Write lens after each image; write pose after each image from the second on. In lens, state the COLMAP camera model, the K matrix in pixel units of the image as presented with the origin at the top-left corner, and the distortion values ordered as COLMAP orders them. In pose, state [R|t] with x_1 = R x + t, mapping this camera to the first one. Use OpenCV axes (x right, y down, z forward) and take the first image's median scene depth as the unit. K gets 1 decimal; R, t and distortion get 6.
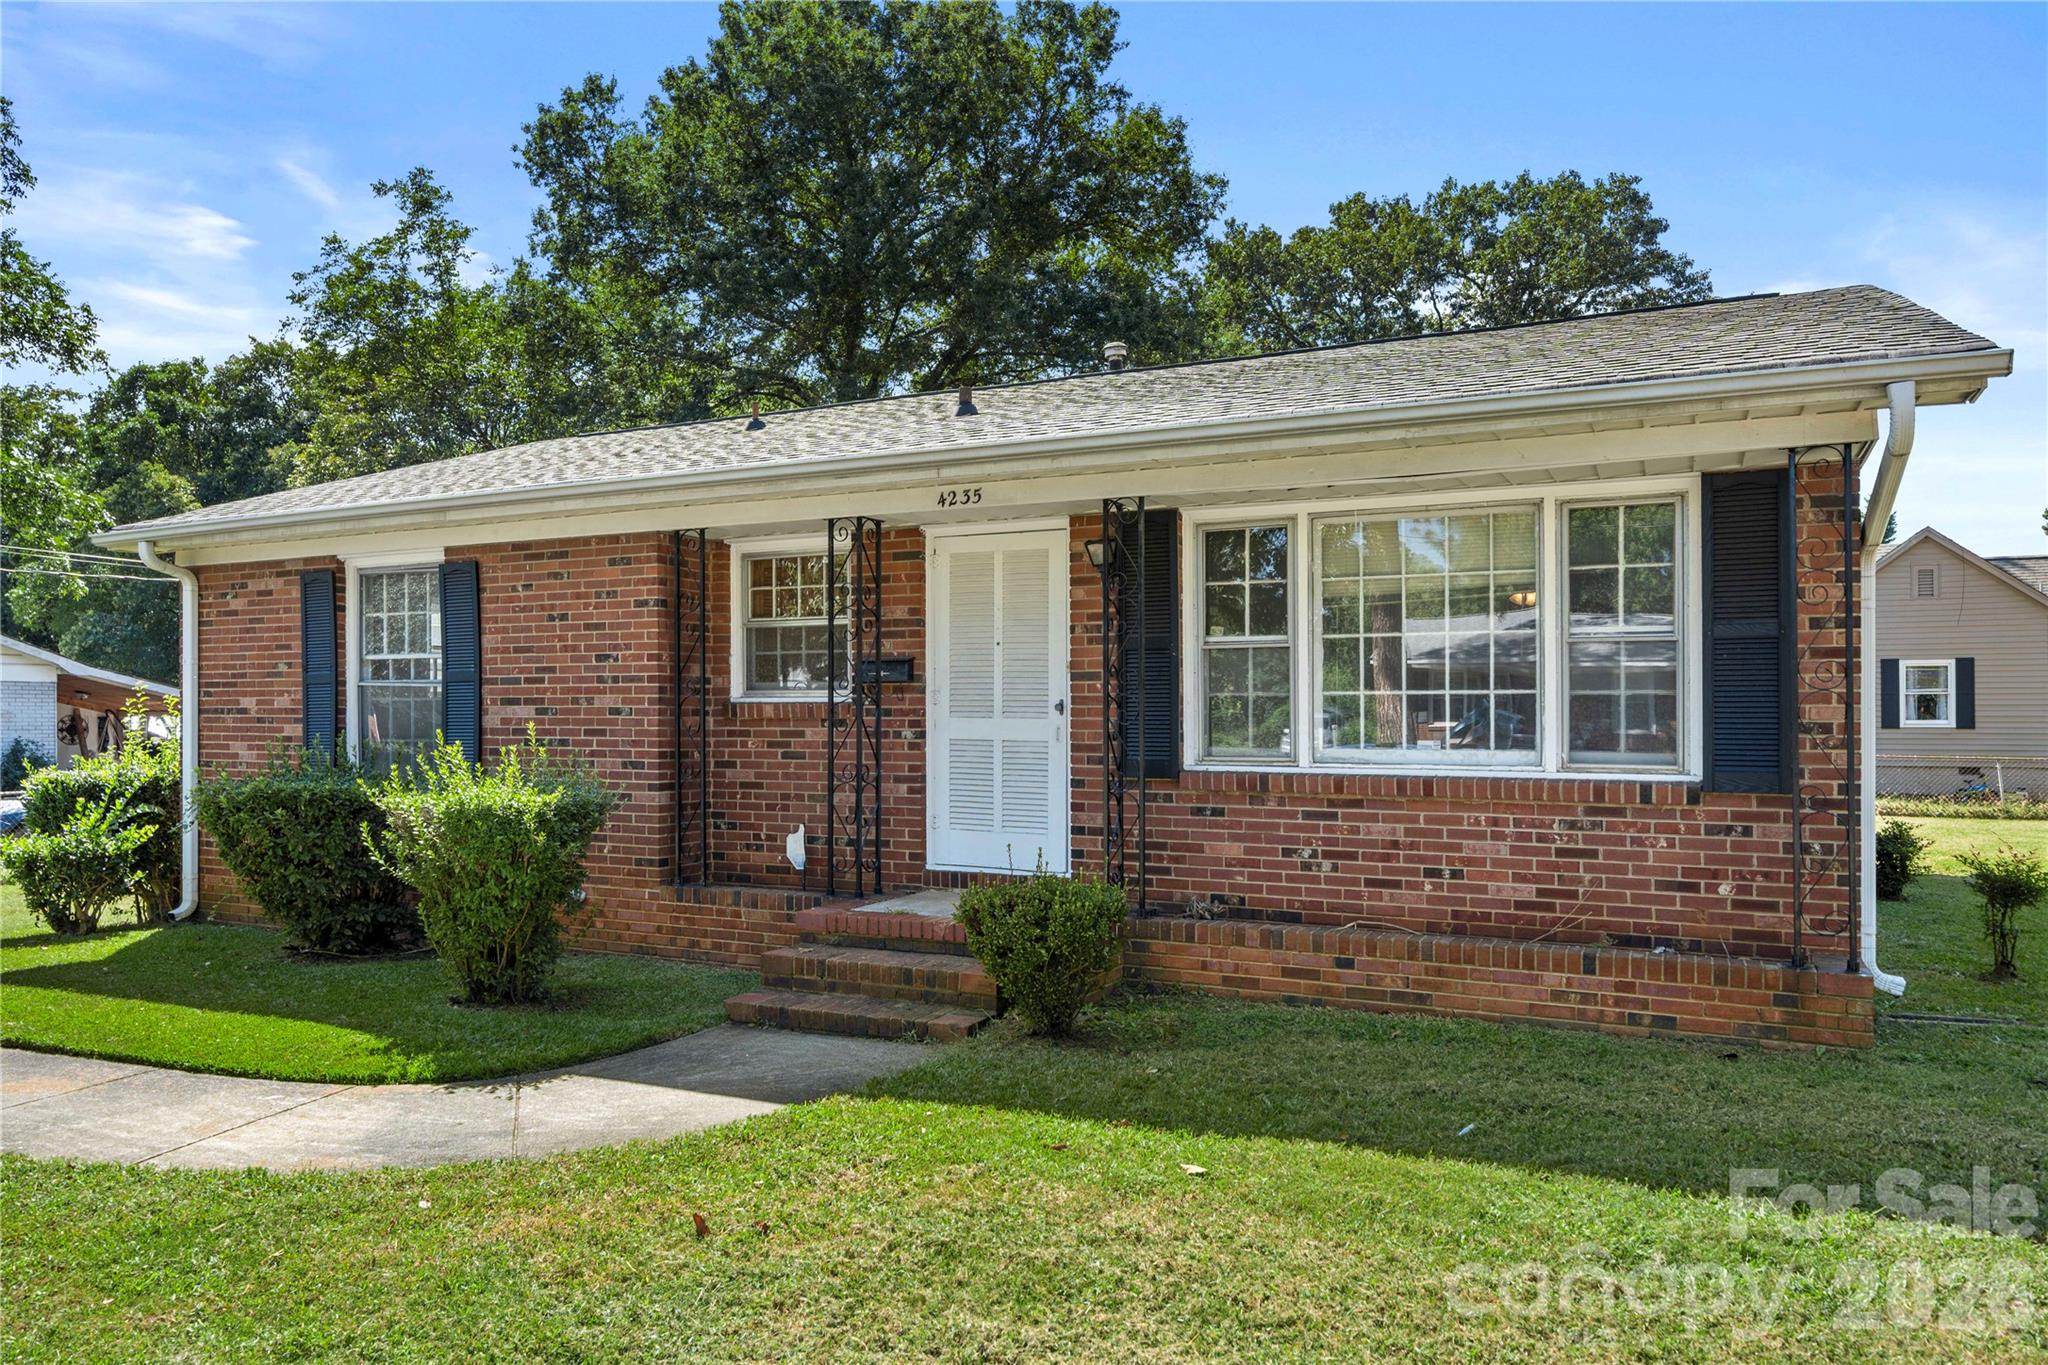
lens RADIAL K [[1331.0, 0, 934.8], [0, 1331.0, 745.6], [0, 0, 1]] dist [-0.003020, 0.003381]
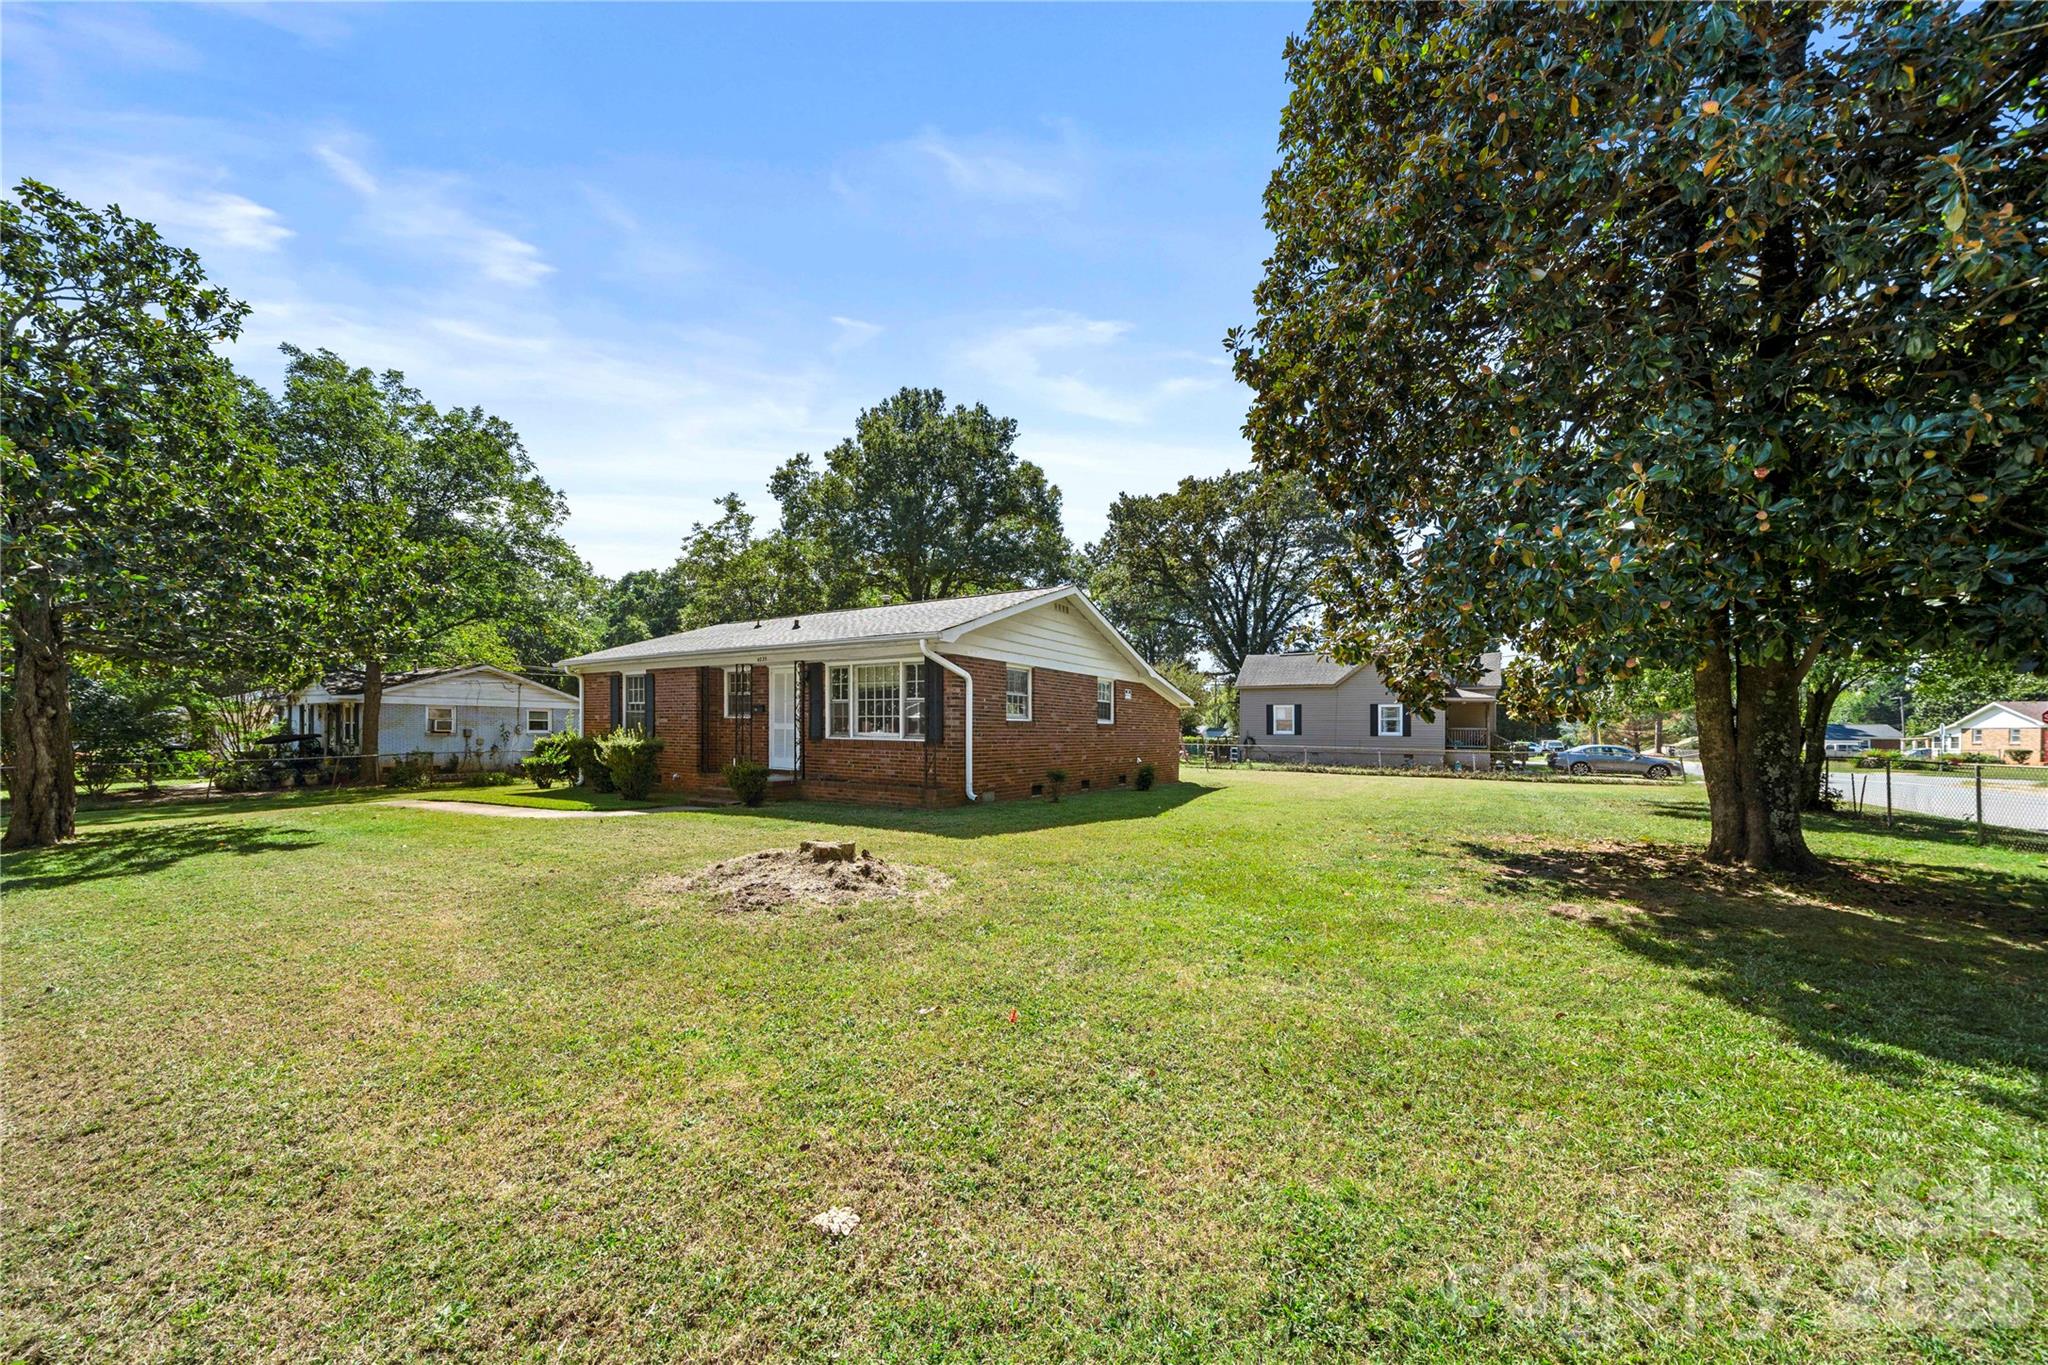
lens RADIAL K [[705.5, 0, 988.9], [0, 705.5, 751.9], [0, 0, 1]] dist [-0.004637, 0.000721]
pose [[0.993668, 0.013430, -0.111552, 0.608663], [-0.012270, 0.999863, 0.011075, 0.020687], [0.111686, -0.009637, 0.993697, -0.570825]]
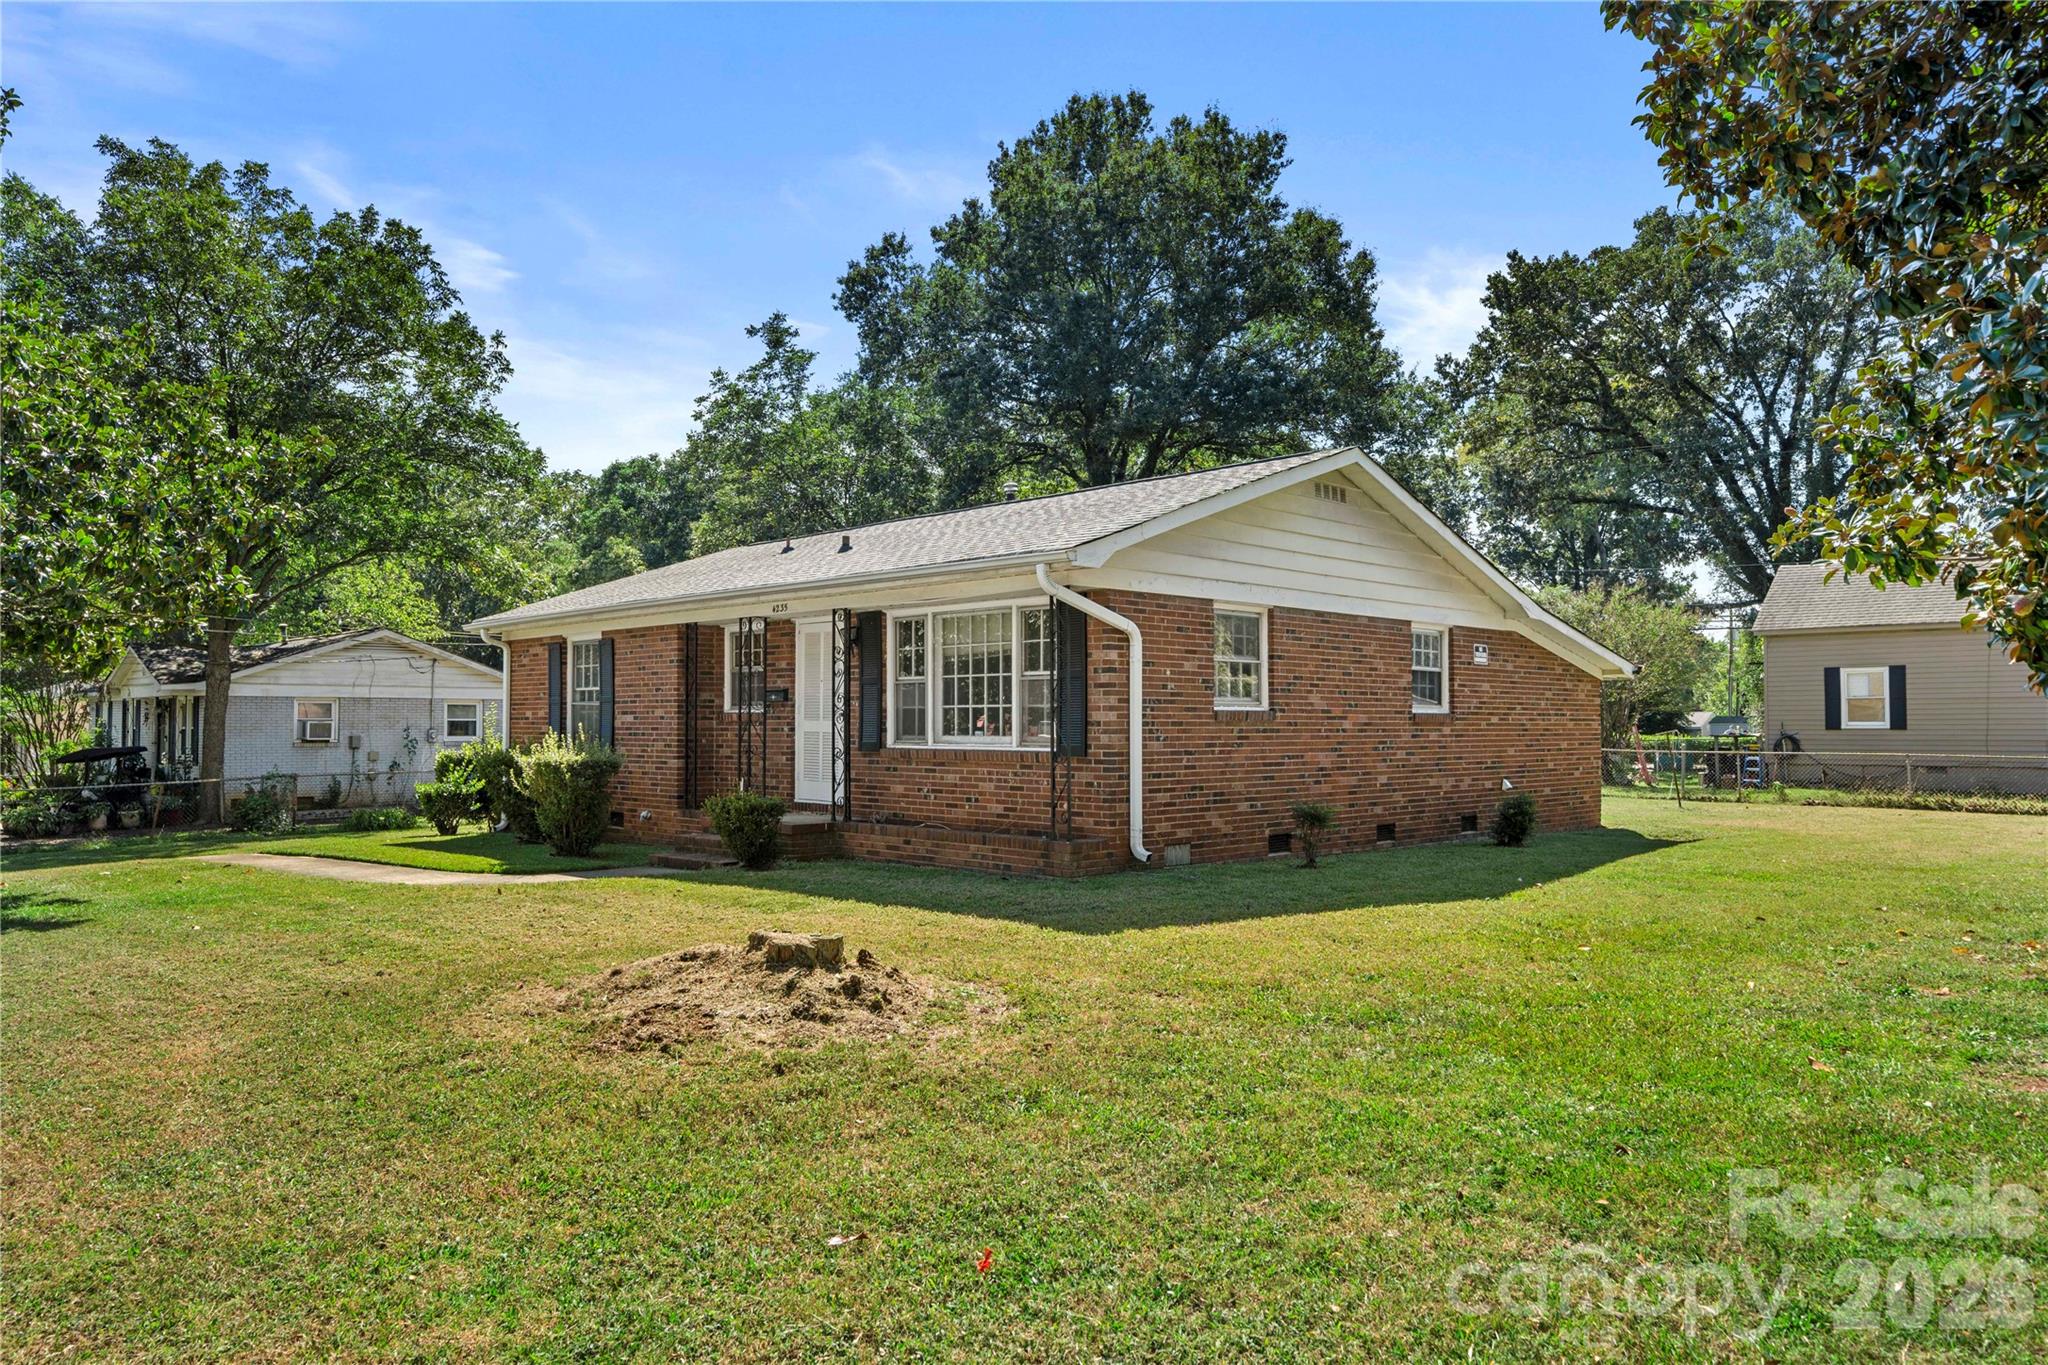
lens RADIAL K [[1331.0, 0, 987.0], [0, 1331.0, 732.8], [0, 0, 1]] dist [-0.003020, 0.003381]
pose [[0.947425, -0.000506, -0.319976, 0.699186], [-0.004186, 0.999894, -0.013977, 0.017490], [0.319949, 0.014582, 0.947322, -0.566463]]
